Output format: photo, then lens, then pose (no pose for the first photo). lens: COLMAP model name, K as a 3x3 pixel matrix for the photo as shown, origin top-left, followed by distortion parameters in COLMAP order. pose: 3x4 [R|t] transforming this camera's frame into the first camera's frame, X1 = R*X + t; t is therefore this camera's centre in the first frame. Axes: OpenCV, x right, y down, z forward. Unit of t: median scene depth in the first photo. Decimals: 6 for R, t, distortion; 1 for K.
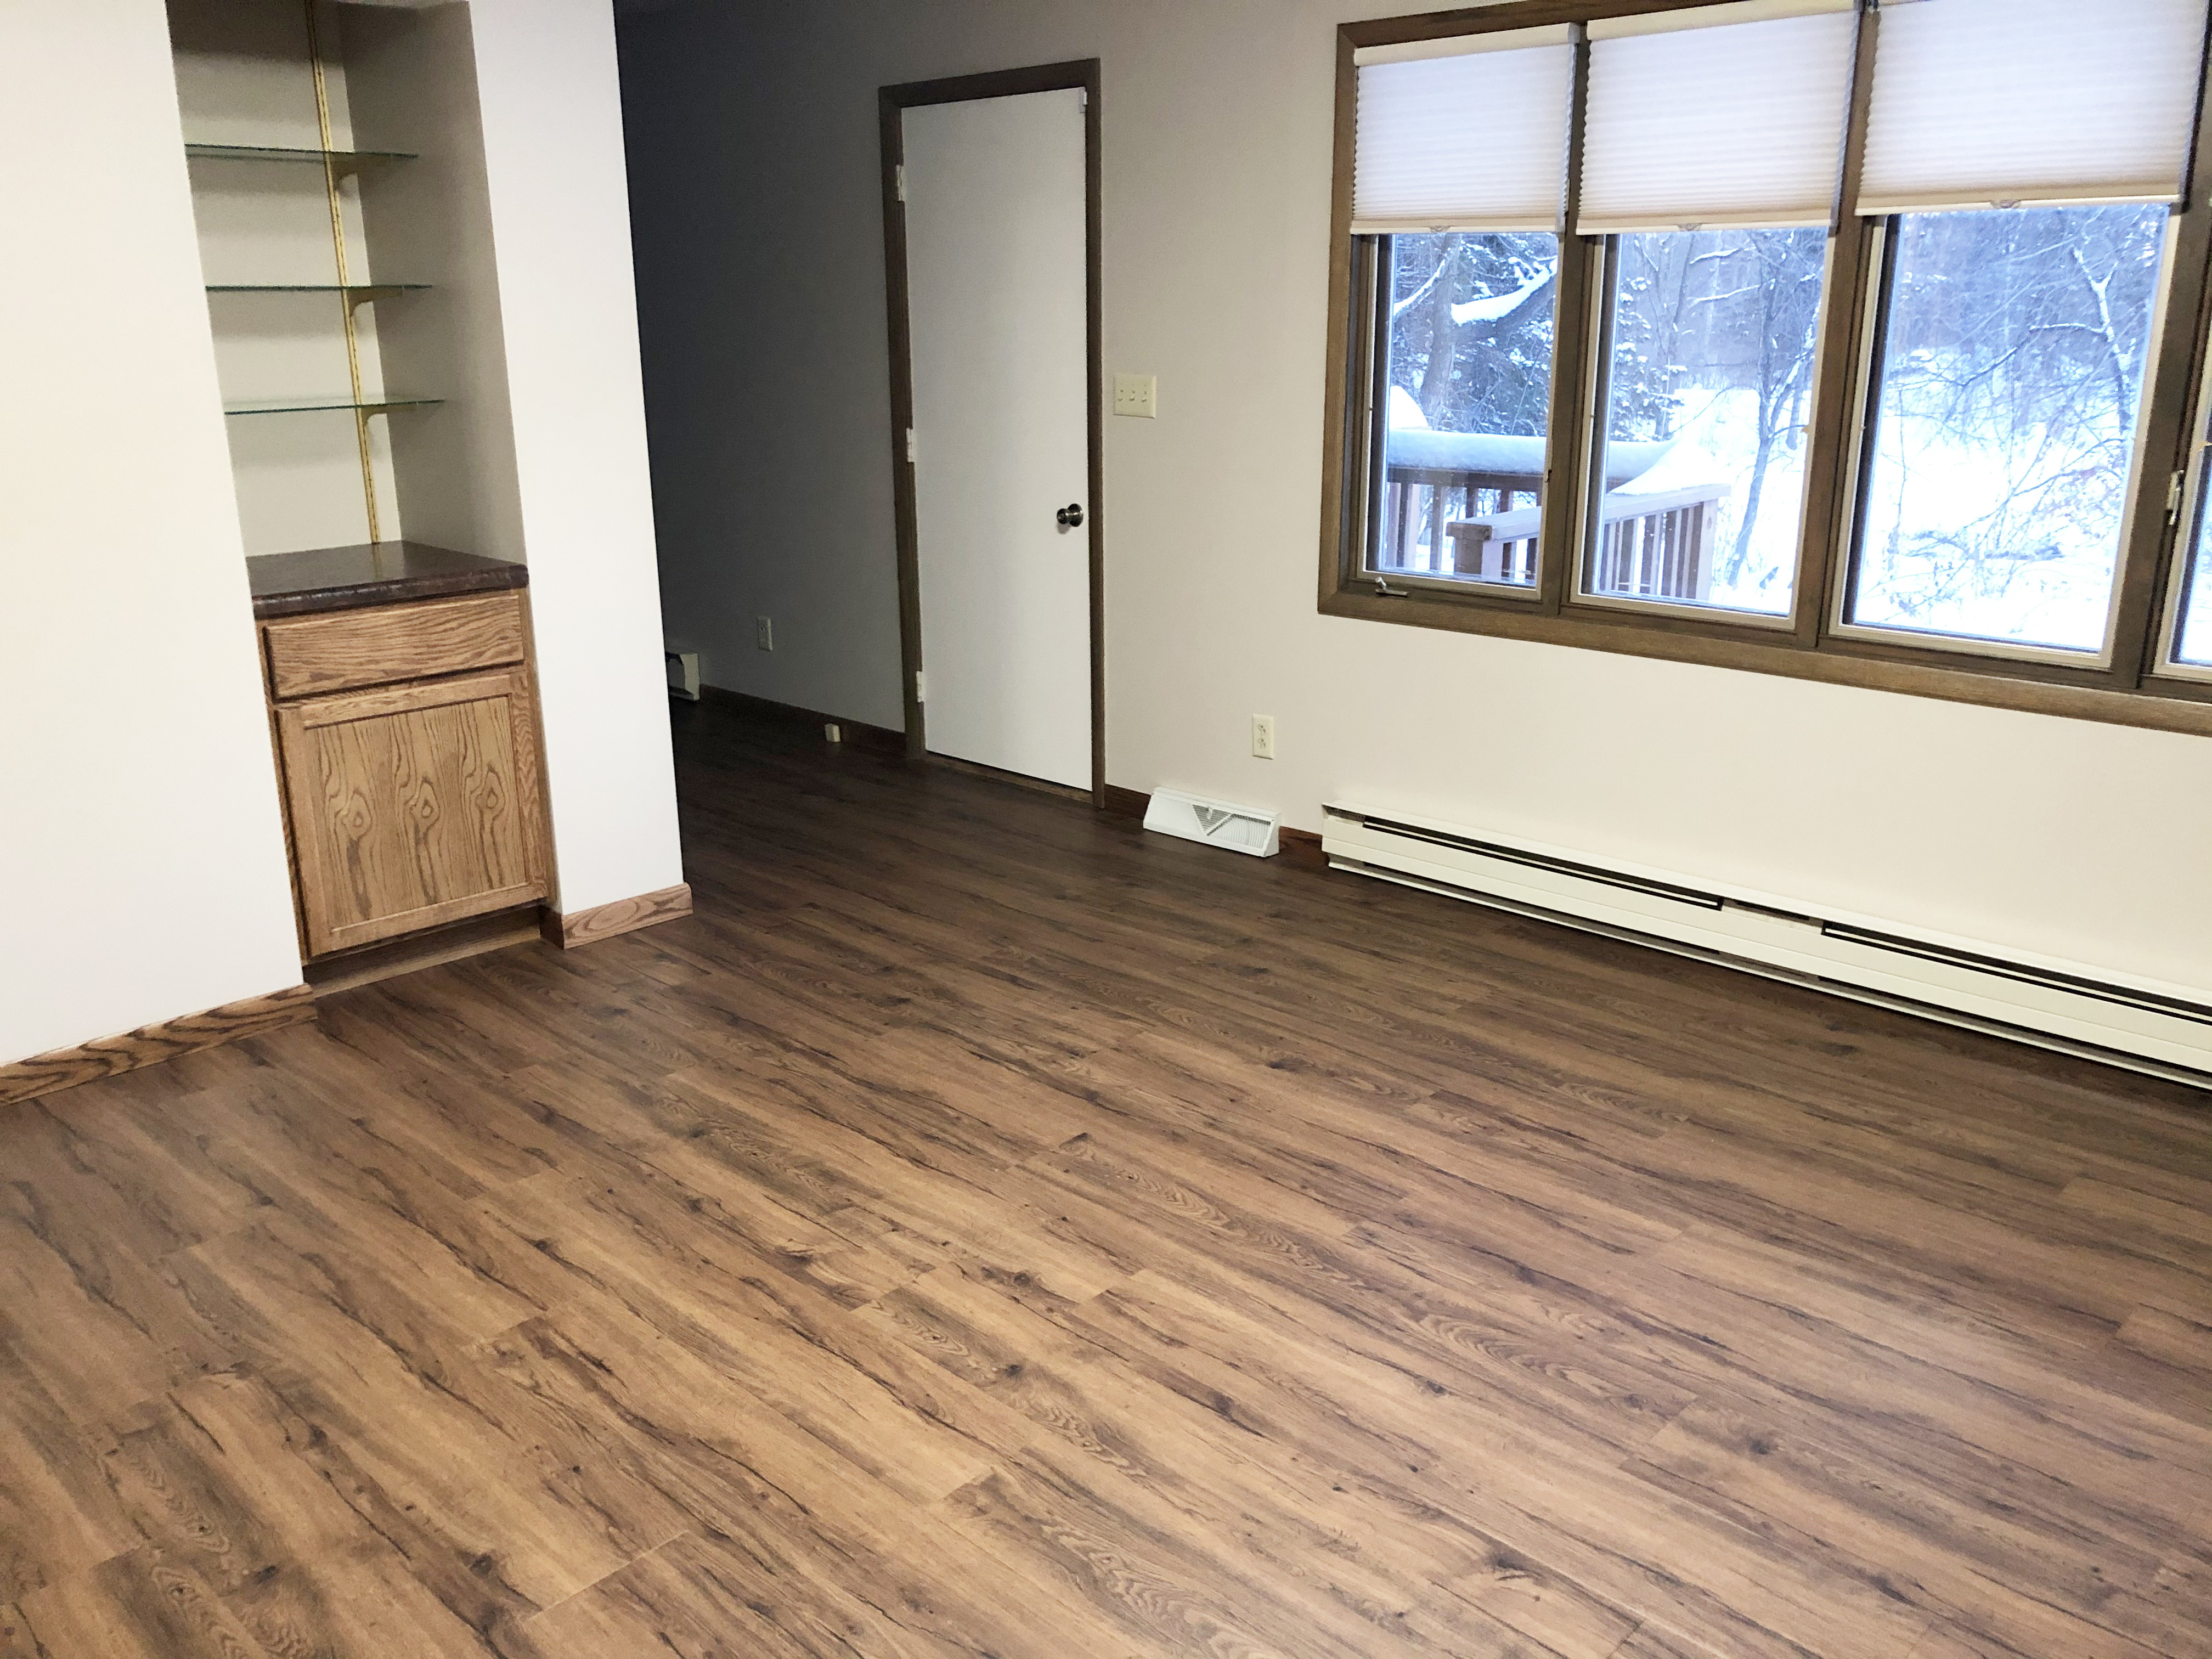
lens RADIAL K [[1806.7, 0, 1099.1], [0, 1806.7, 807.8], [0, 0, 1]] dist [0.060953, -0.056996]
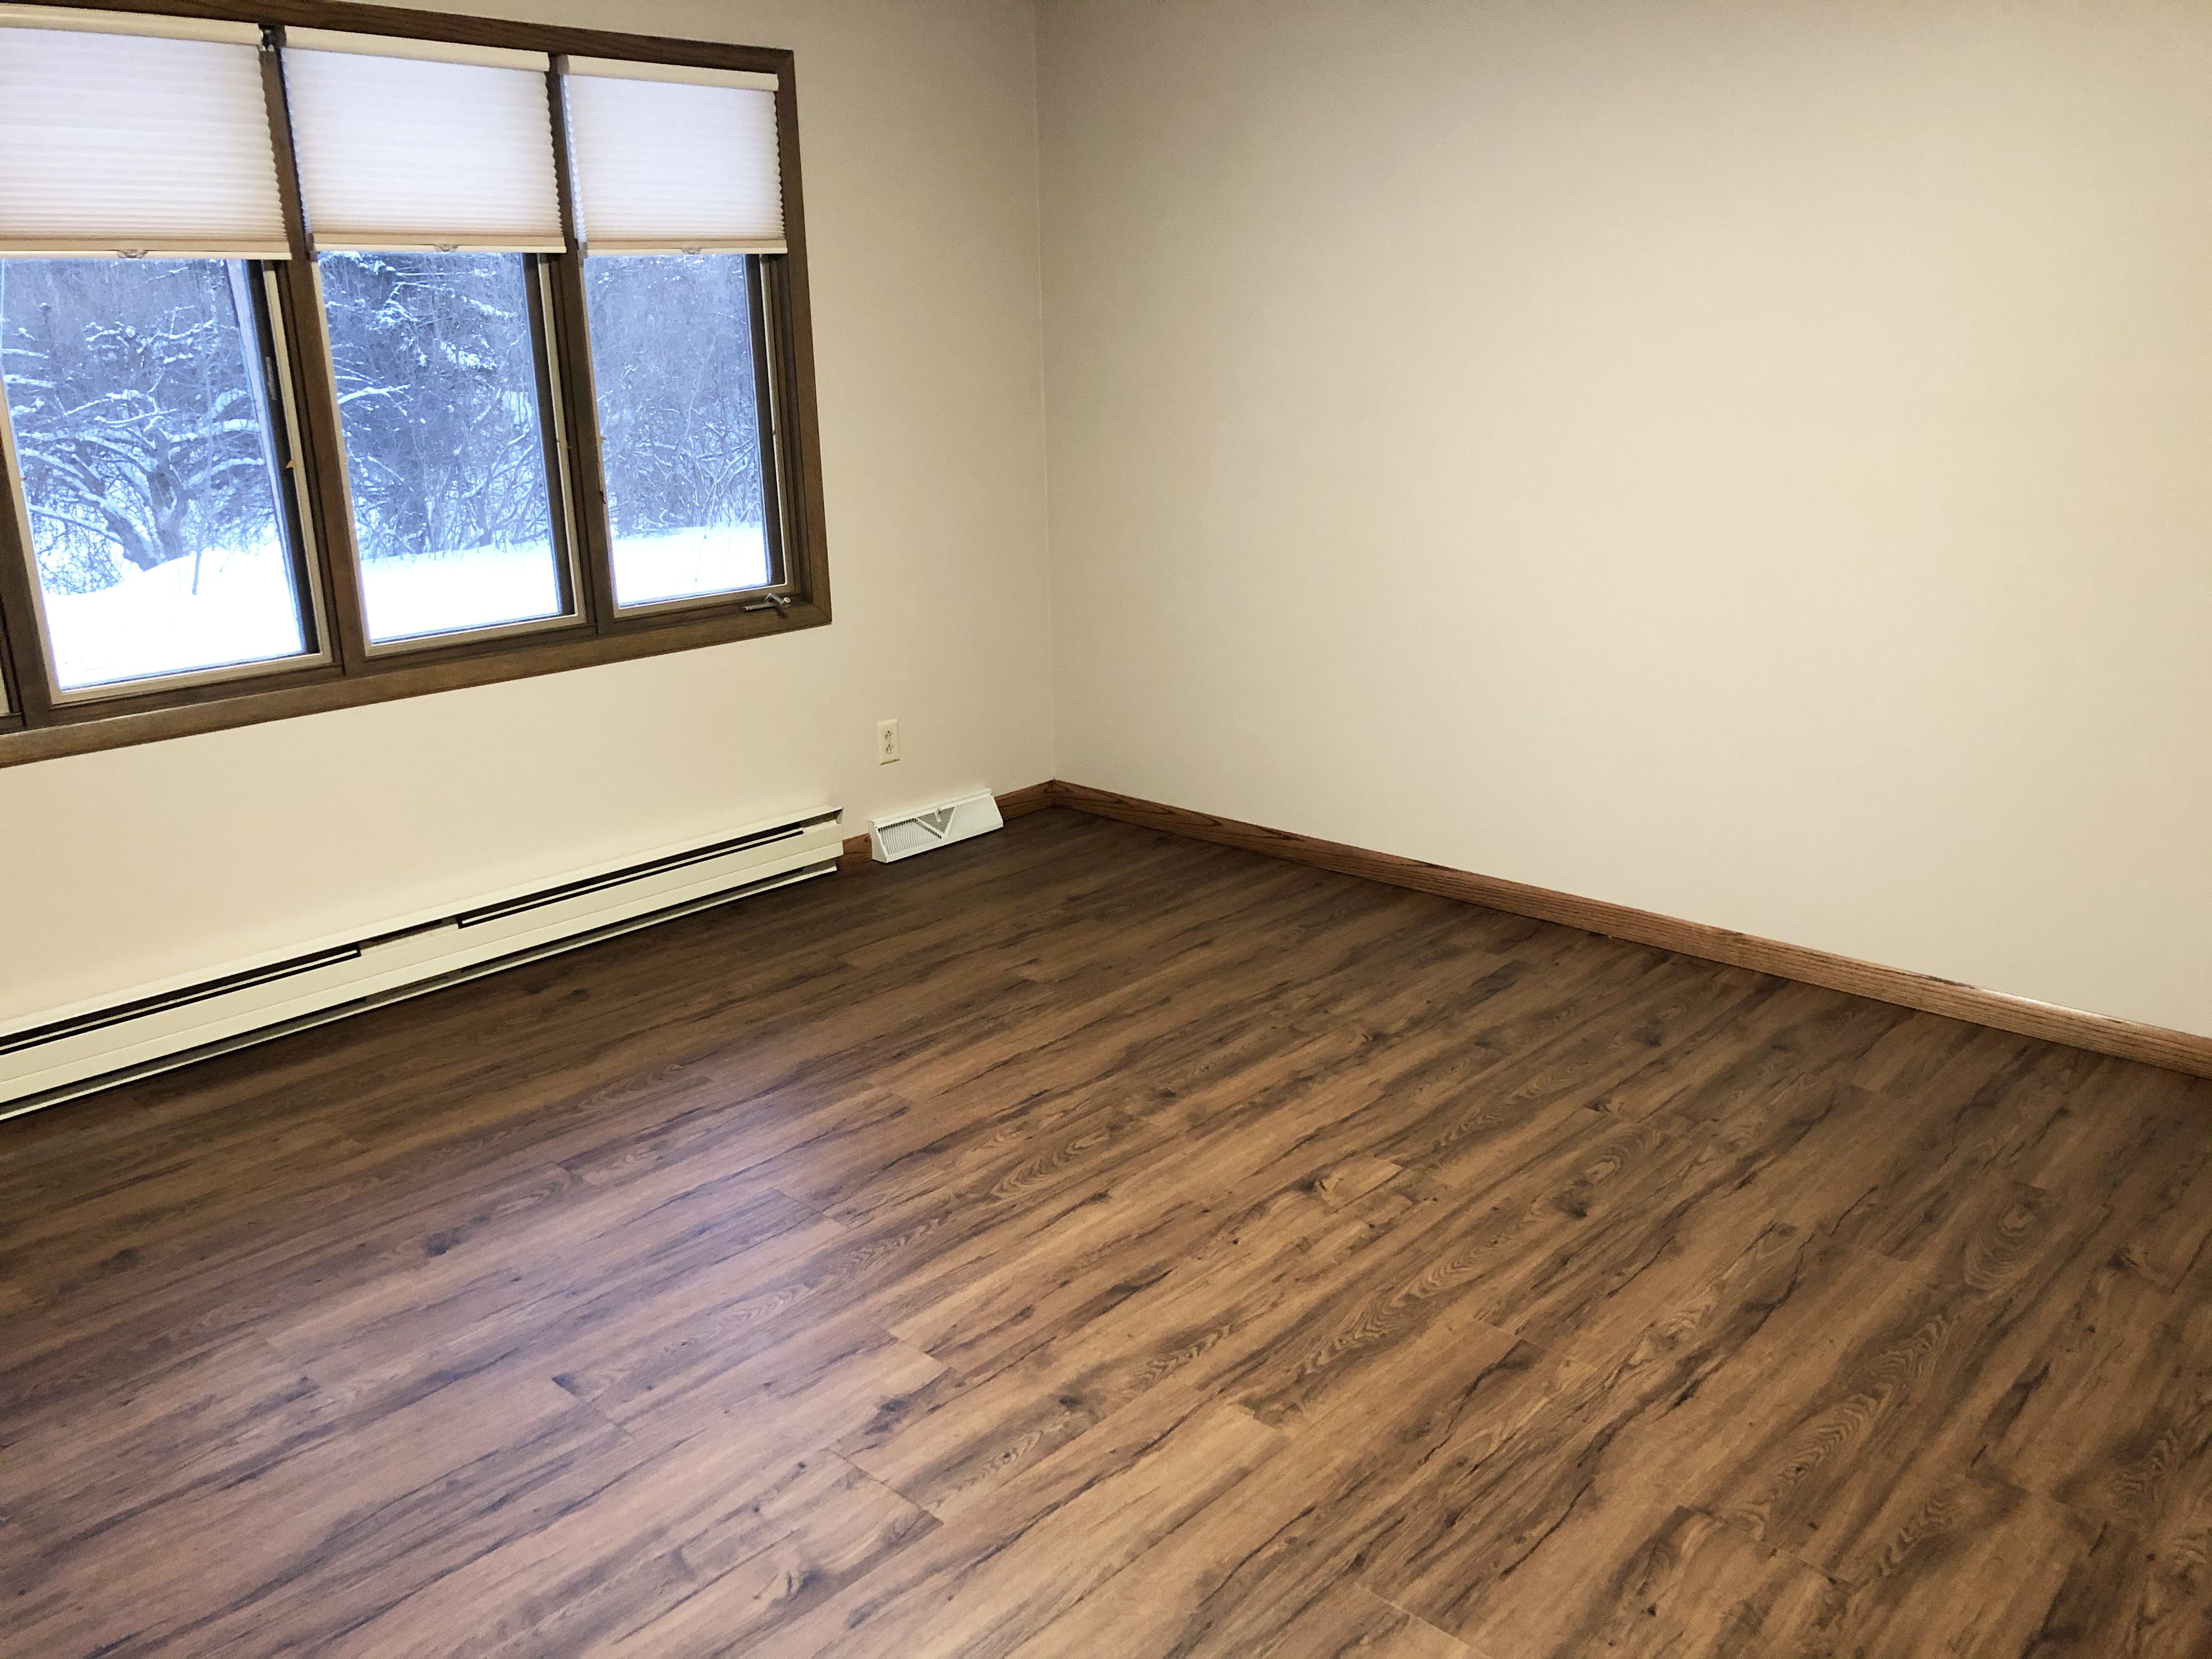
lens RADIAL K [[1806.7, 0, 1100.8], [0, 1806.7, 837.8], [0, 0, 1]] dist [0.060953, -0.056996]
pose [[-0.011115, -0.280824, 0.959695, -0.778574], [0.297588, 0.915337, 0.271291, -0.198354], [-0.954630, 0.288609, 0.073396, 0.710548]]
